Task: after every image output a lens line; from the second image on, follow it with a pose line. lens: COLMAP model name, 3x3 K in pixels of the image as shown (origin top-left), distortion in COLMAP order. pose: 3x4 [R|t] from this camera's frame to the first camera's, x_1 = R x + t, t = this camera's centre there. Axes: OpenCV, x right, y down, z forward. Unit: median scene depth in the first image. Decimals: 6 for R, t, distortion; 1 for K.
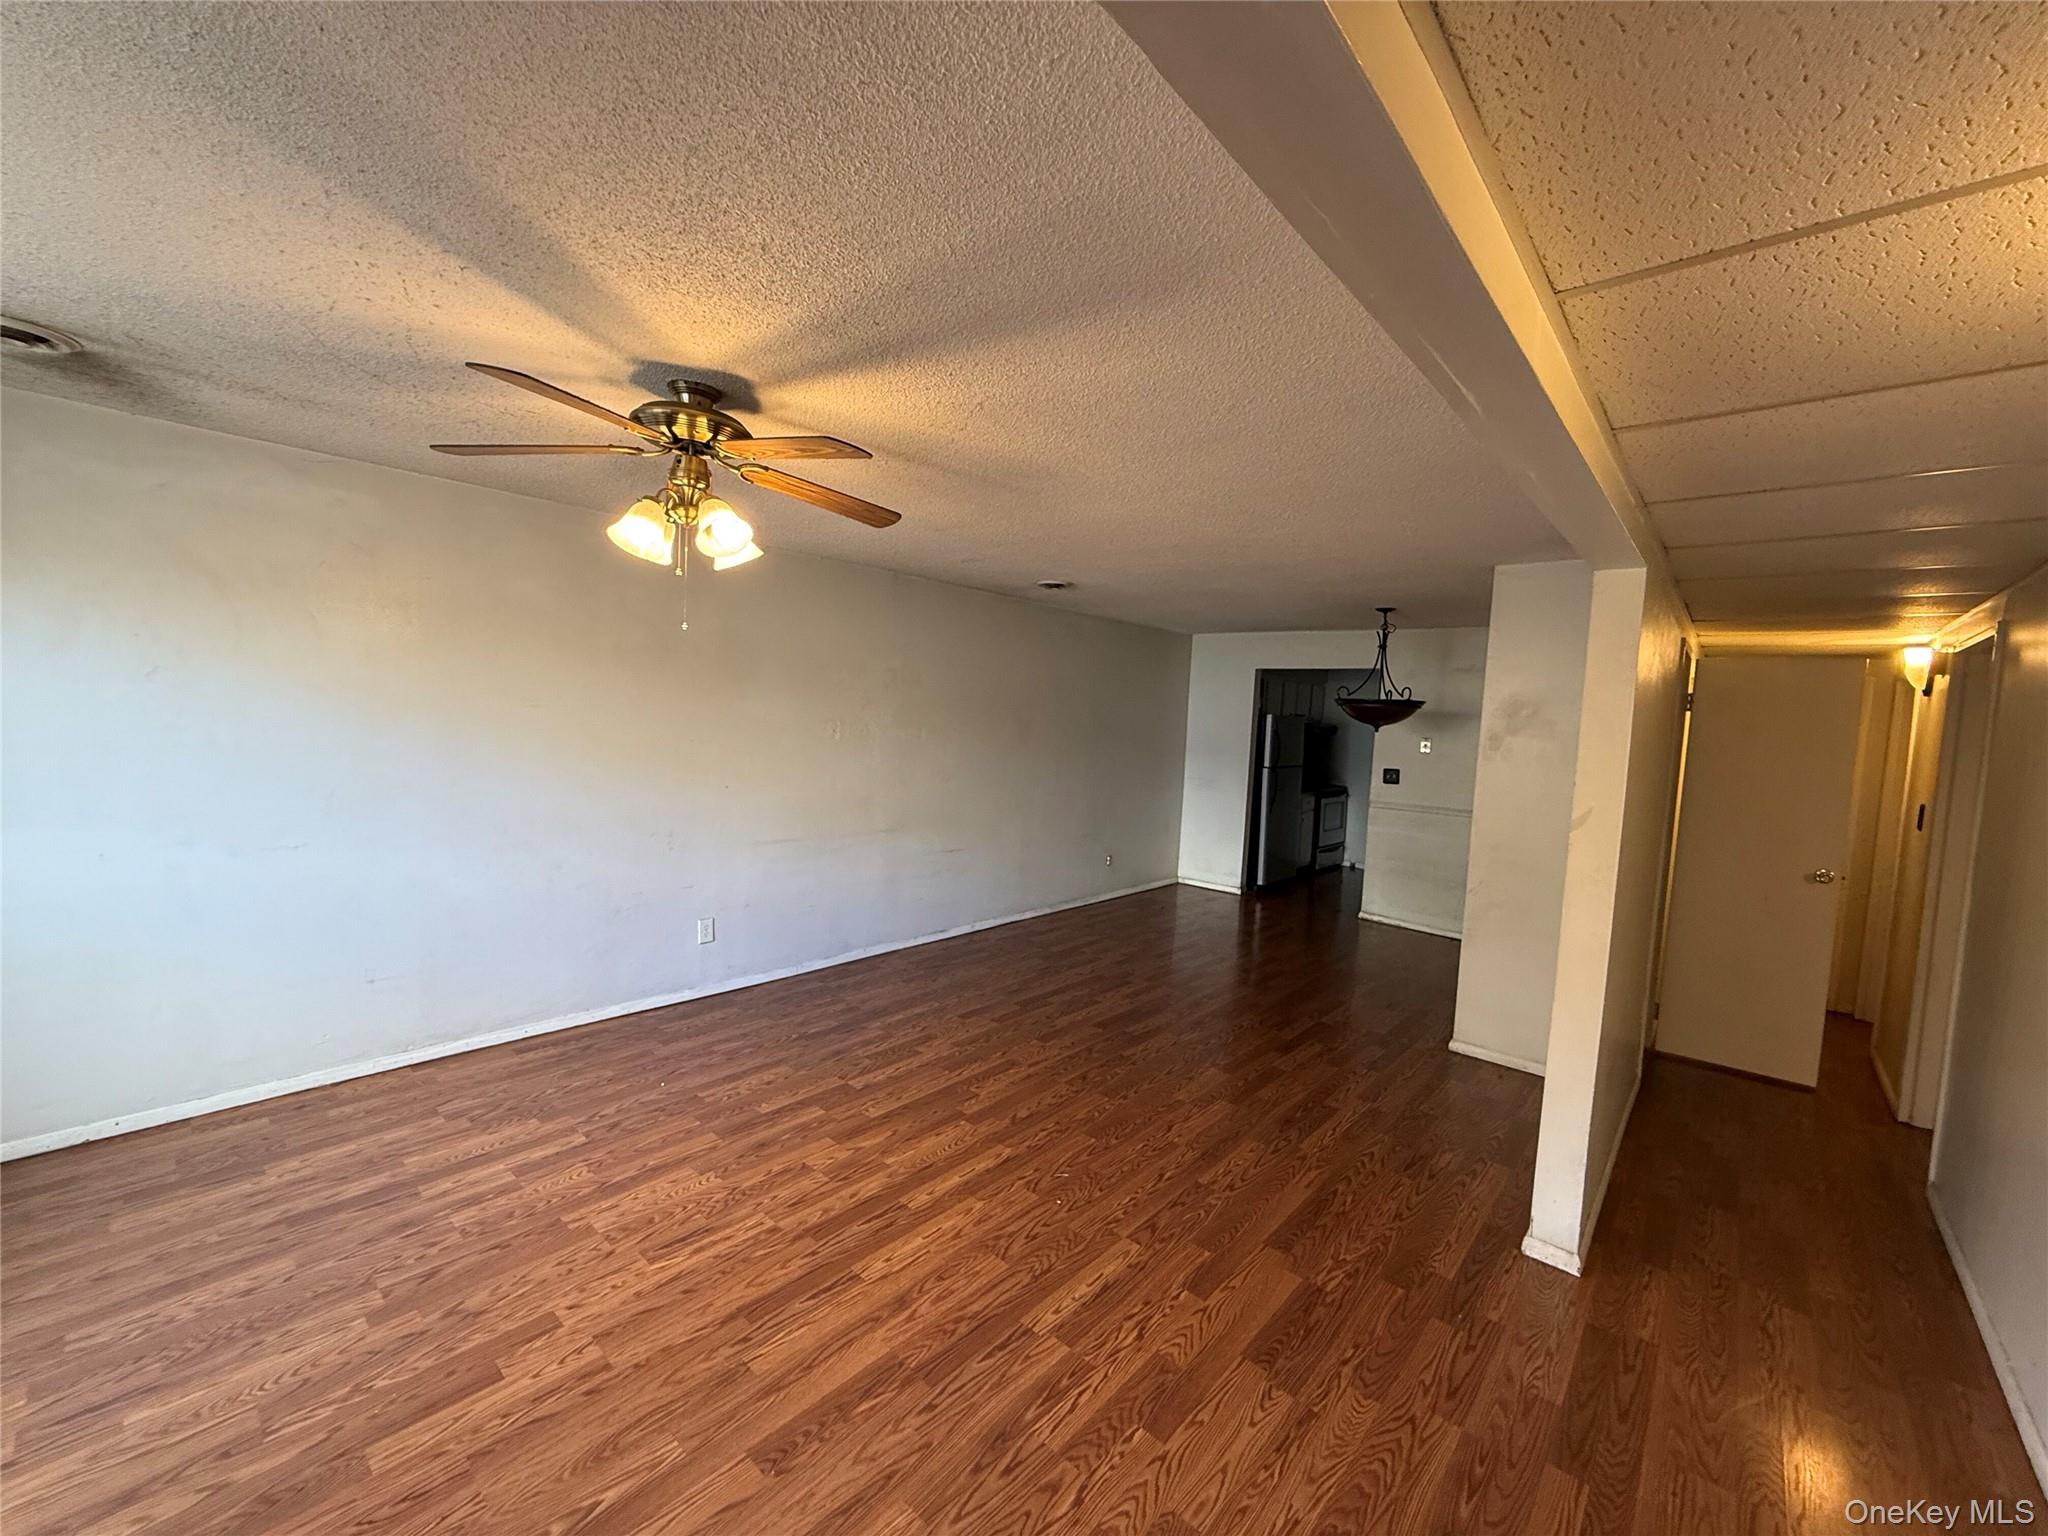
lens RADIAL K [[810.3, 0, 1023.0], [0, 810.3, 767.2], [0, 0, 1]] dist [-0.001640, -0.000024]
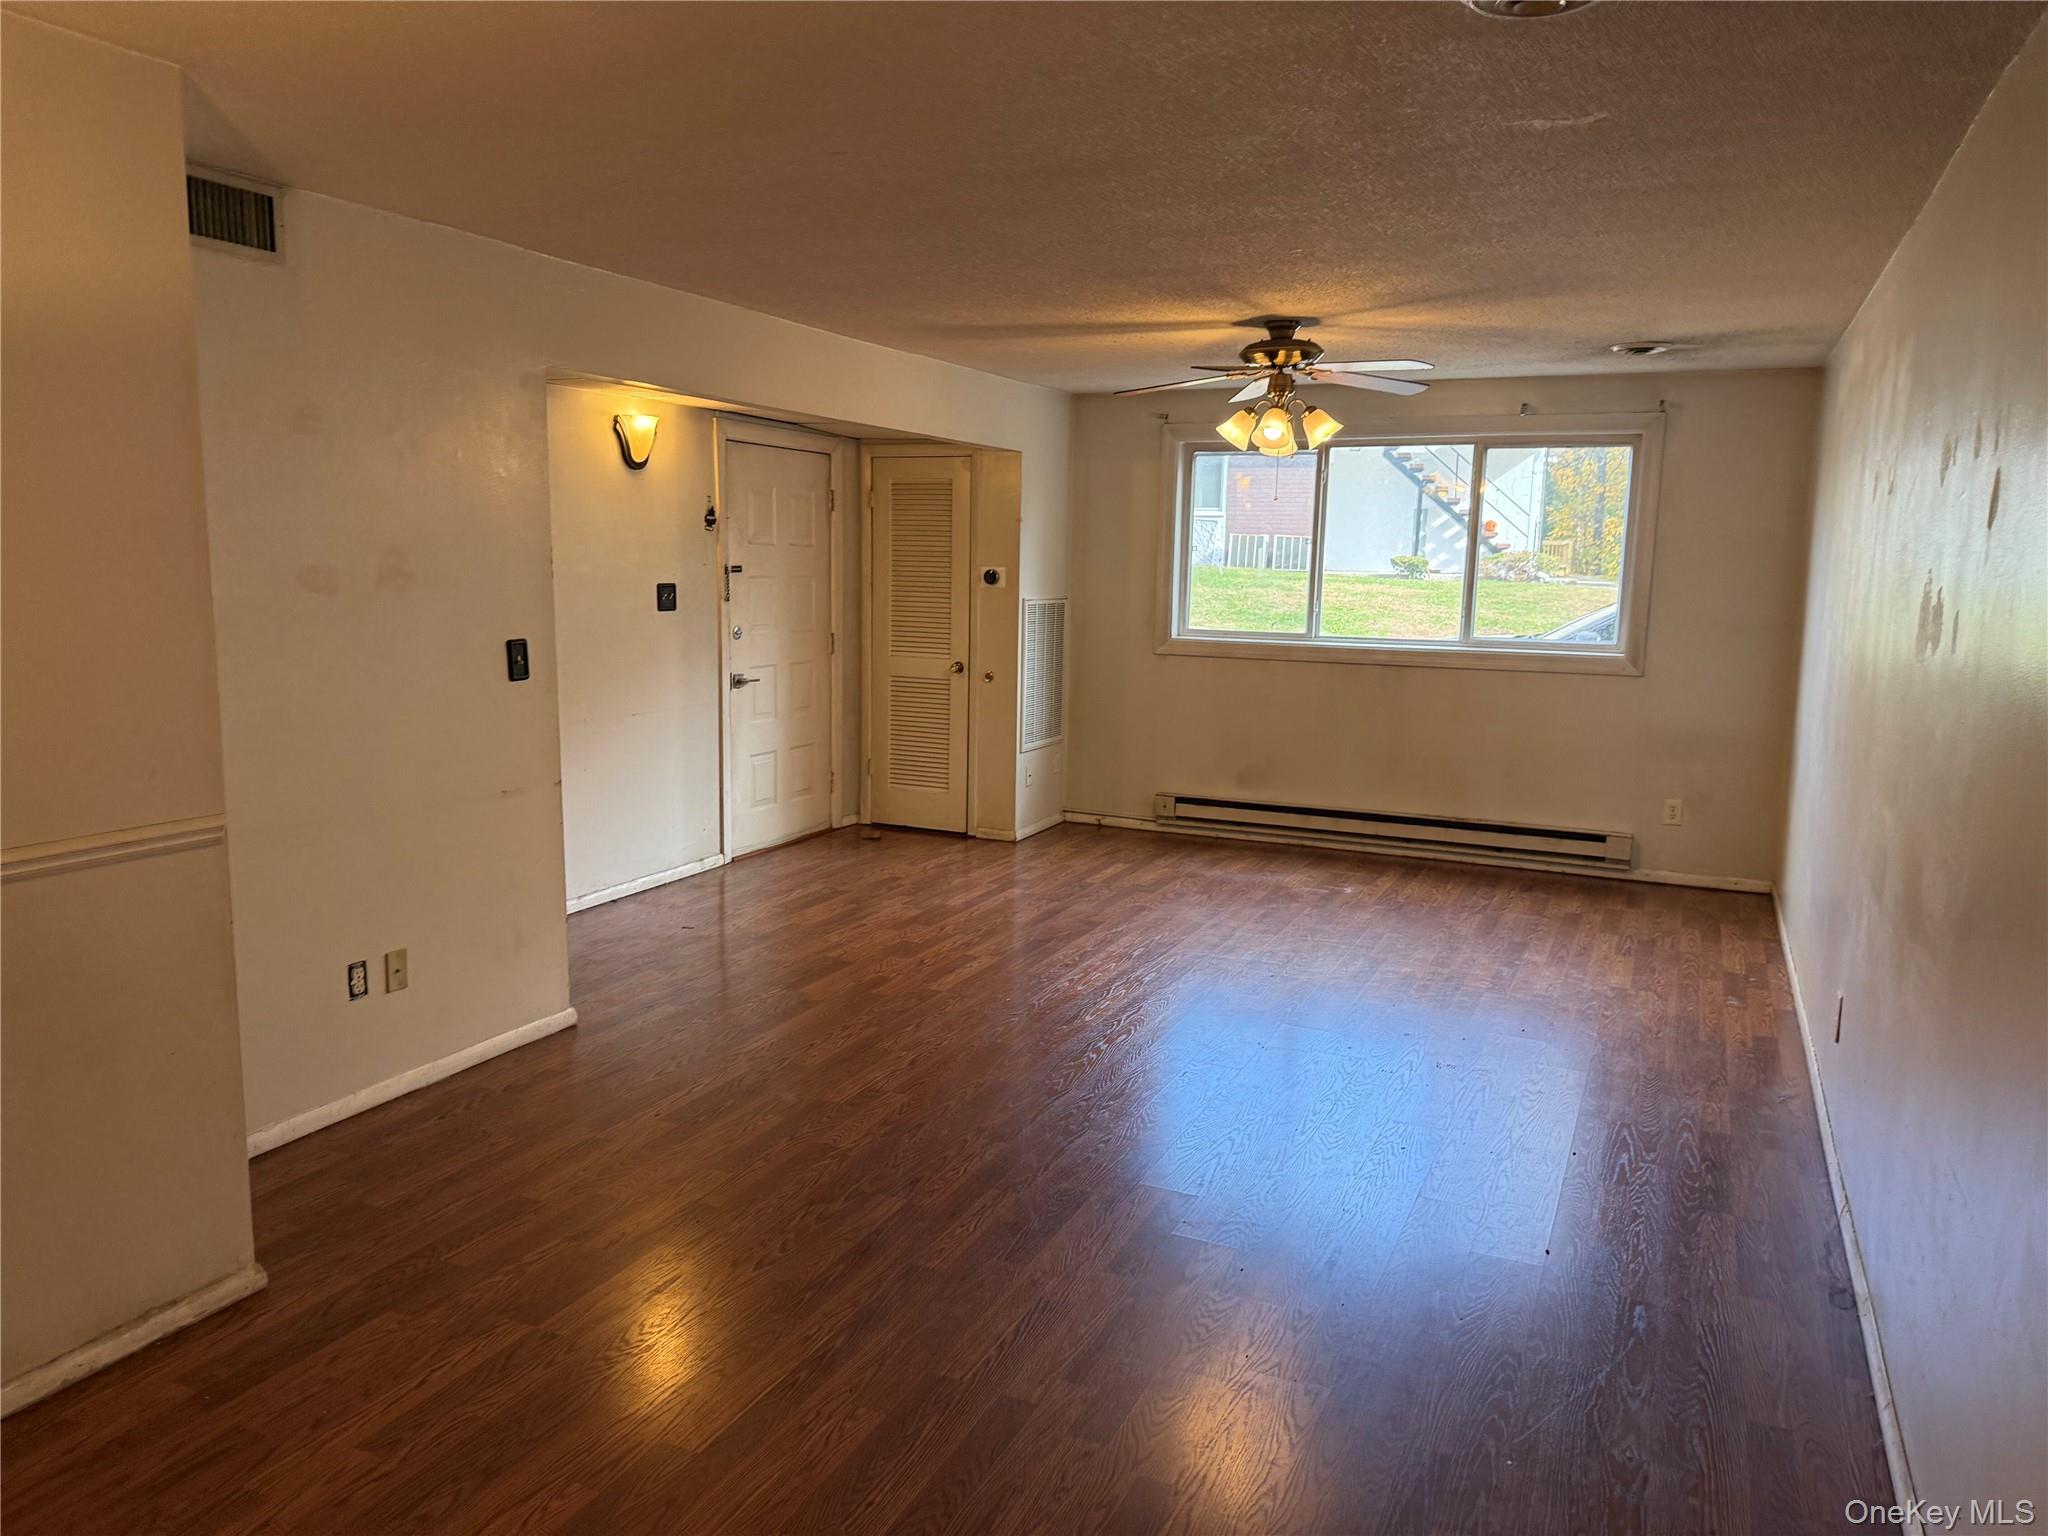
lens RADIAL K [[1432.0, 0, 1024.0], [0, 1432.0, 768.0], [0, 0, 1]] dist [0.135806, -0.238137]
pose [[-0.955332, -0.022304, -0.294693, 0.589836], [-0.082542, 0.977604, 0.193592, -0.134701], [0.283775, 0.209270, -0.935777, 2.709475]]
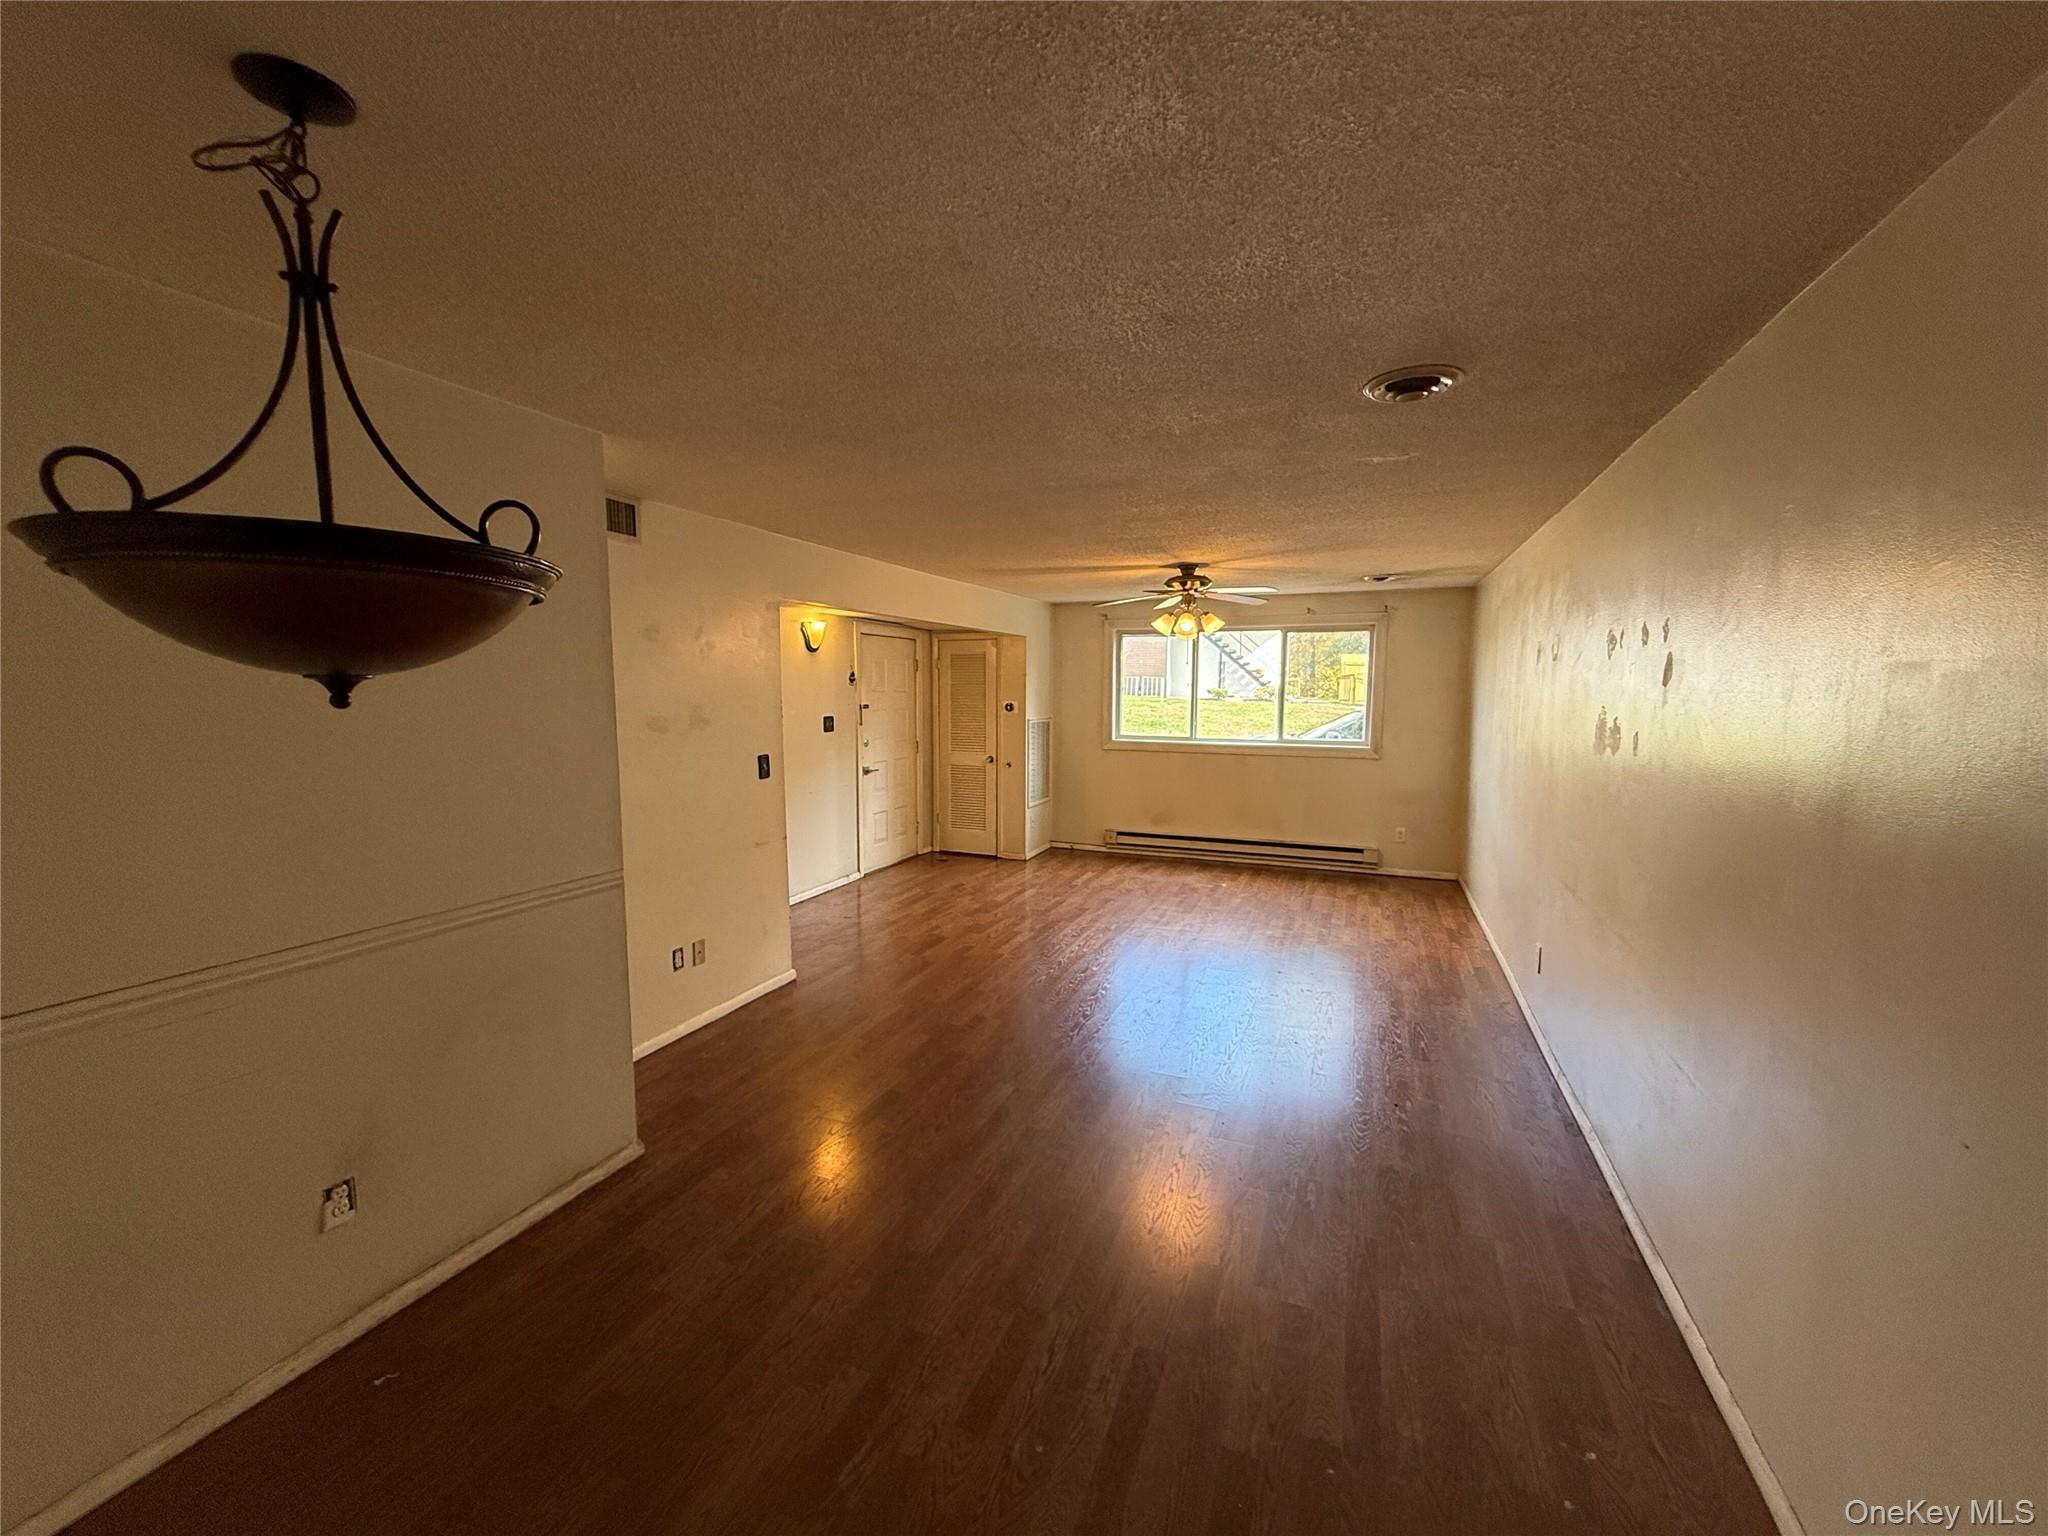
lens RADIAL K [[820.9, 0, 1015.9], [0, 820.9, 769.6], [0, 0, 1]] dist [-0.001086, -0.000042]
pose [[-0.946238, -0.017653, -0.322989, 0.709517], [-0.067714, 0.987197, 0.144419, -0.146781], [0.316304, 0.158526, -0.935319, 2.627580]]
